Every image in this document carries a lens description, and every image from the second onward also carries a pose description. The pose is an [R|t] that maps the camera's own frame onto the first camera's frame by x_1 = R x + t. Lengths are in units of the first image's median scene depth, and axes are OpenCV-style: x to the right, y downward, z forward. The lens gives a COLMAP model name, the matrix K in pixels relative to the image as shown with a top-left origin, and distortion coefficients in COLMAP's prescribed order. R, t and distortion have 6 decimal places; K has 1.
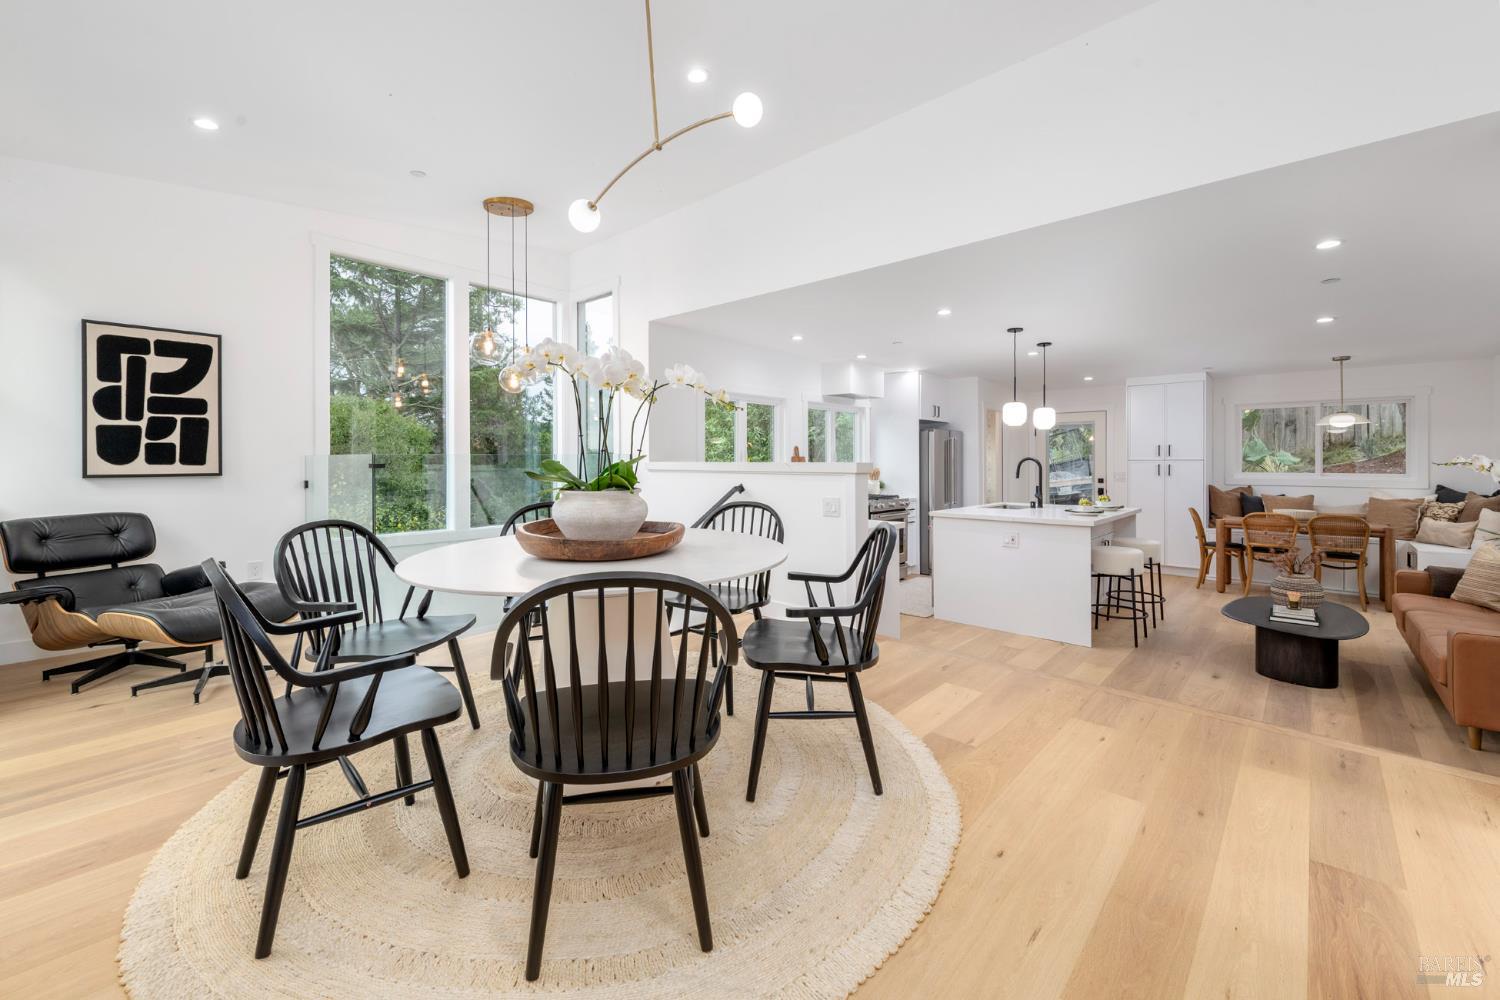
lens RADIAL K [[610.2, 0, 751.1], [0, 610.2, 461.1], [0, 0, 1]] dist [-0.000001, -0.000188]
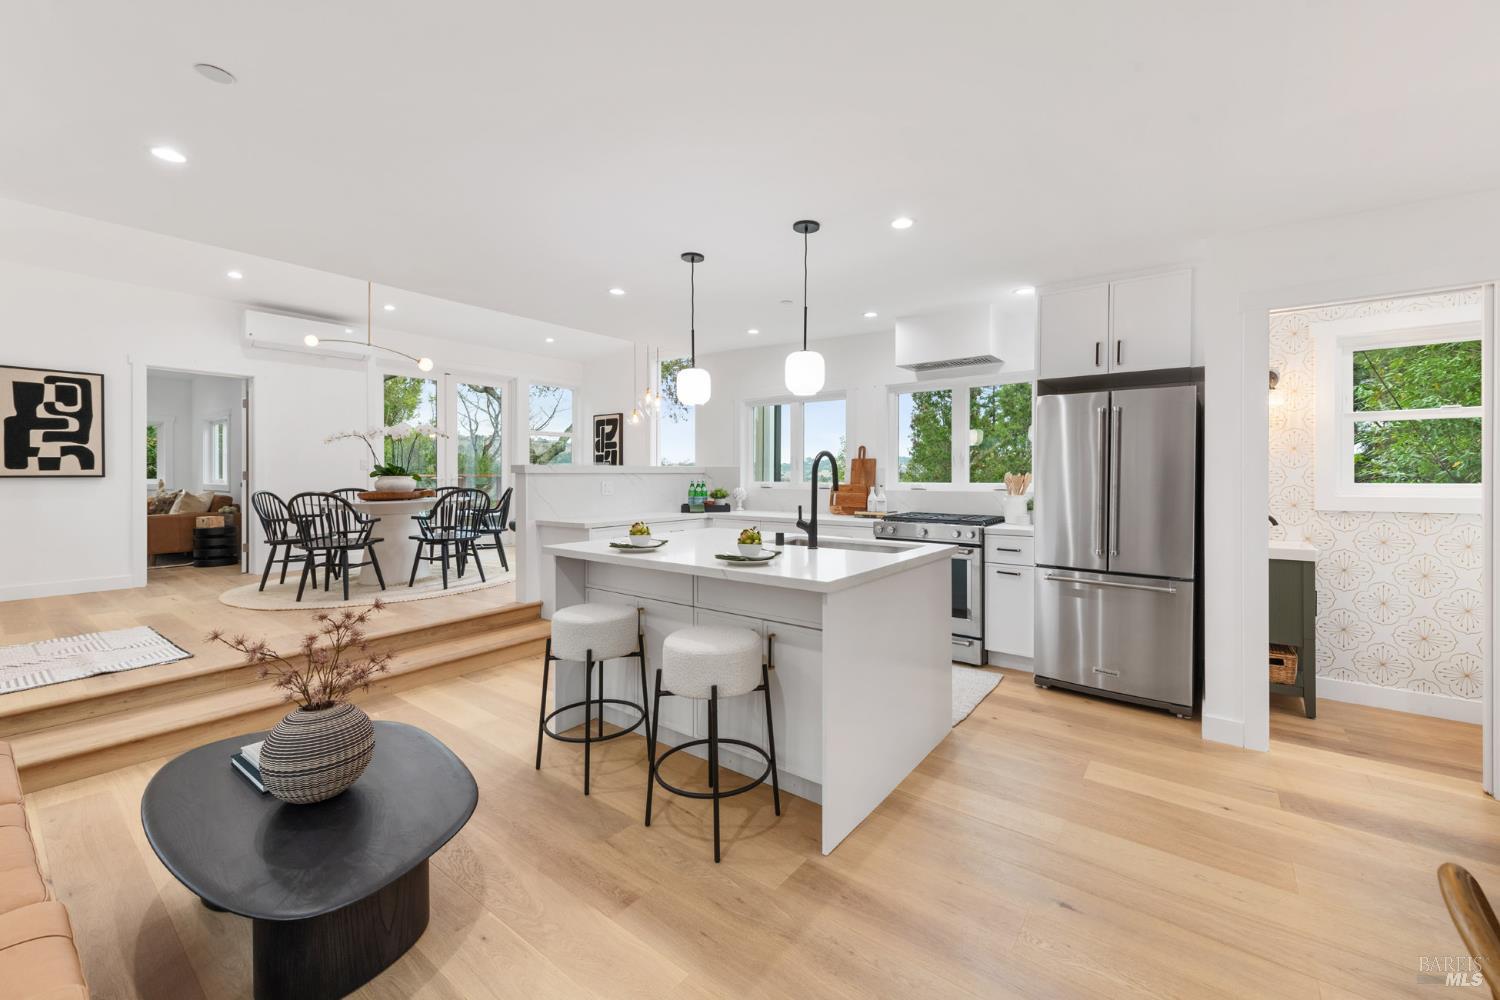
lens RADIAL K [[588.3, 0, 757.3], [0, 588.3, 476.2], [0, 0, 1]] dist [0.001262, -0.001212]
pose [[0.095510, 0.005191, -0.995415, 1.400445], [0.001611, 0.999984, 0.005369, 0.018979], [0.995427, -0.002117, 0.095500, 1.331772]]
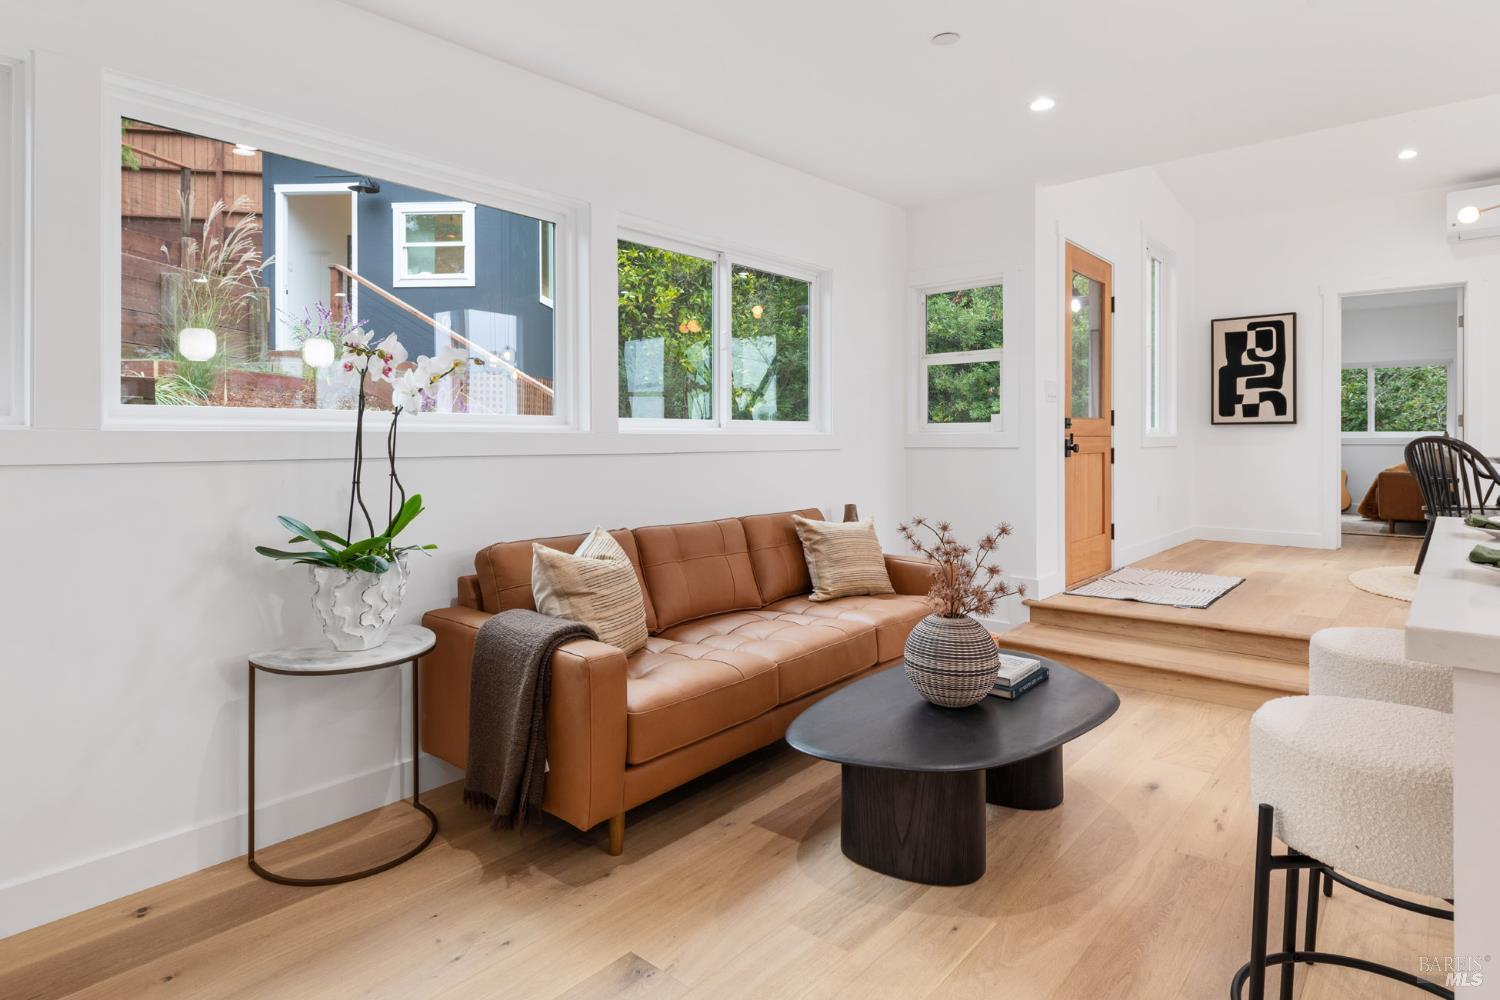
lens RADIAL K [[806.5, 0, 760.6], [0, 806.5, 437.2], [0, 0, 1]] dist [0.013527, -0.001449]
pose [[-0.999586, 0.002722, -0.028644, 1.102878], [0.002784, 0.999994, -0.002141, 0.055153], [0.028638, -0.002220, -0.999587, 1.652408]]
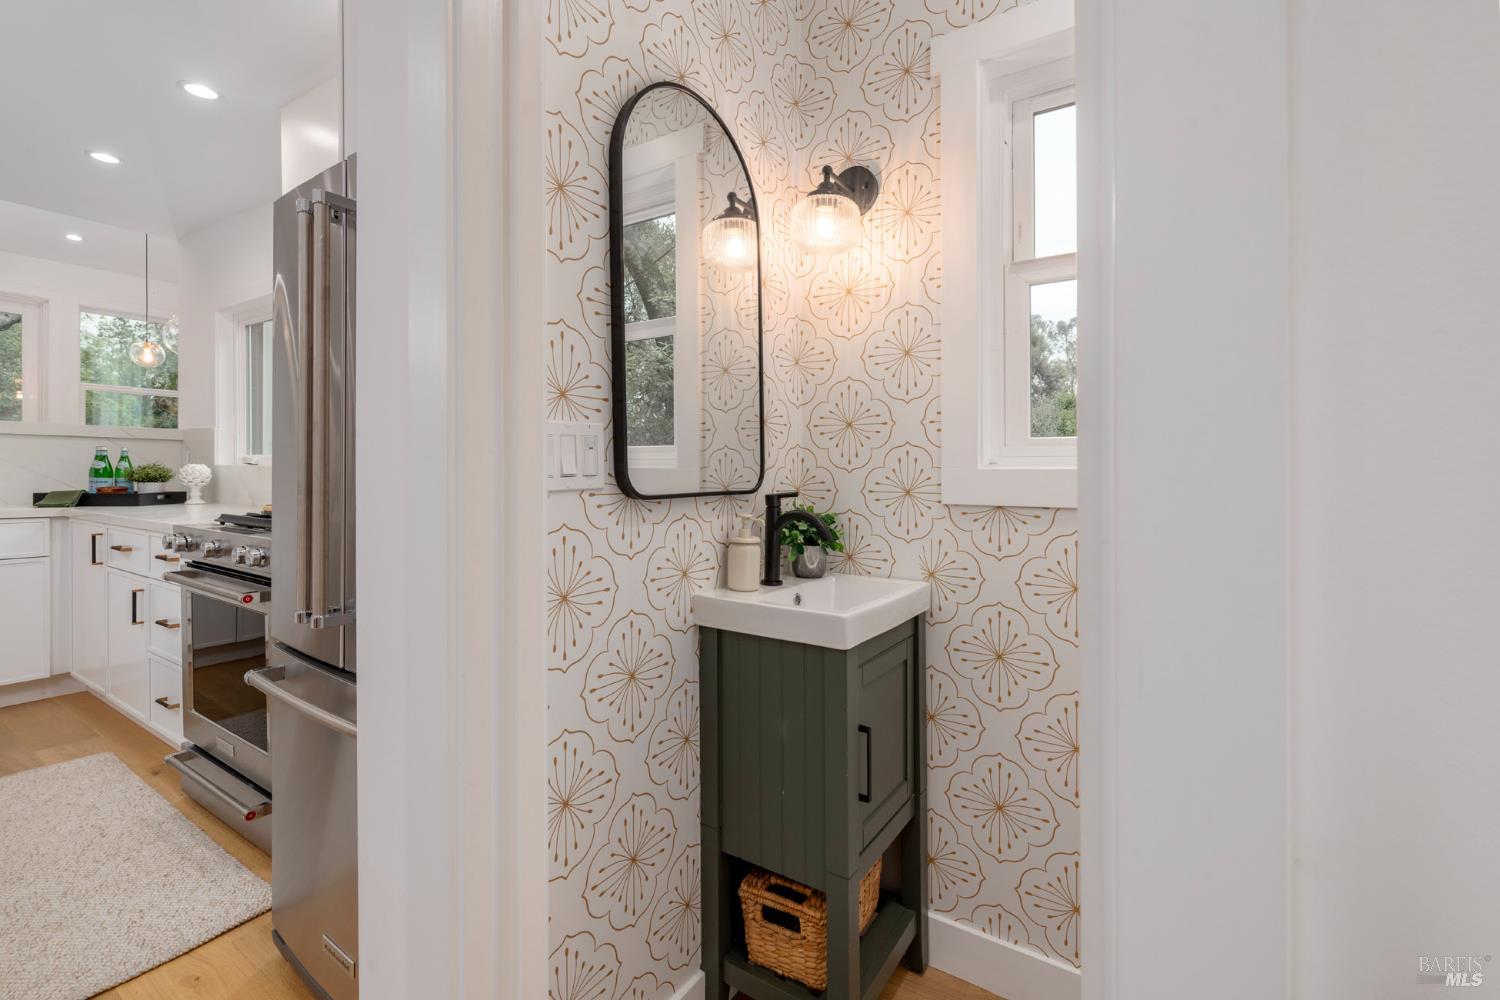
lens RADIAL K [[648.5, 0, 758.3], [0, 648.5, 465.2], [0, 0, 1]] dist [0.005458, -0.002546]
pose [[0.168510, 0.000085, -0.985700, 0.977274], [-0.006268, 0.999980, -0.000985, 0.053115], [0.985680, 0.006345, 0.168508, 2.056796]]
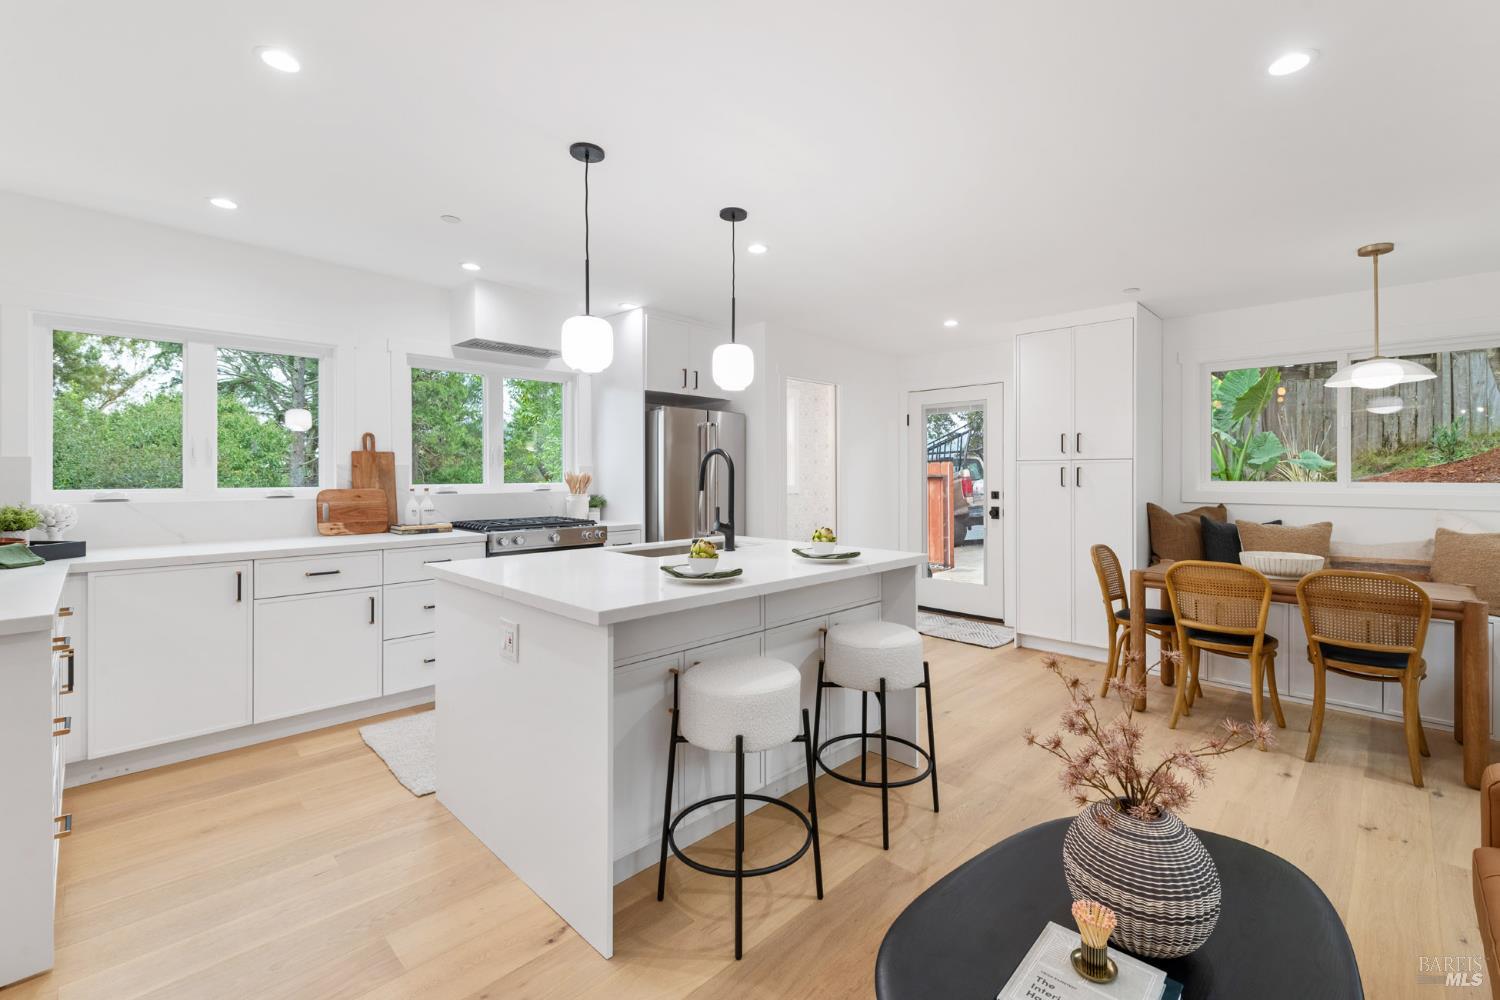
lens RADIAL K [[648.5, 0, 759.9], [0, 648.5, 471.0], [0, 0, 1]] dist [0.005458, -0.002546]
pose [[0.999480, 0.000071, -0.032259, 0.757336], [-0.000149, 0.999997, -0.002424, 0.019680], [0.032259, 0.002427, 0.999477, 0.712283]]
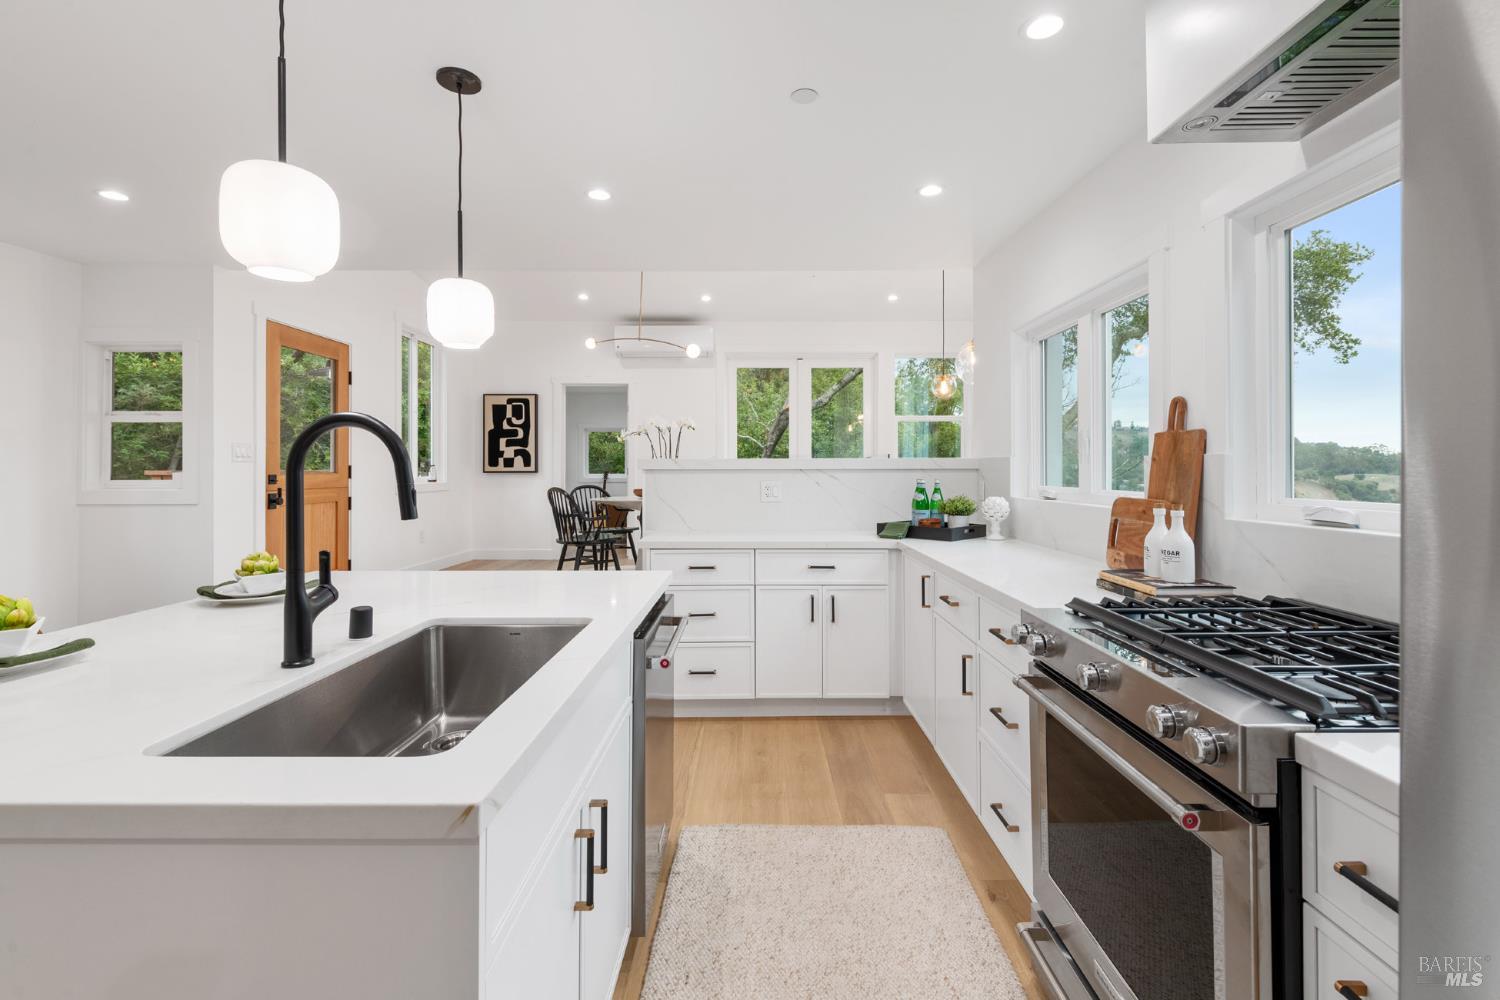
lens RADIAL K [[648.5, 0, 762.2], [0, 648.5, 461.2], [0, 0, 1]] dist [0.005458, -0.002546]
pose [[-0.735645, -0.006226, -0.677338, 0.742047], [0.002656, 0.999924, -0.012076, 0.017303], [0.677362, -0.010682, -0.735573, 1.848582]]
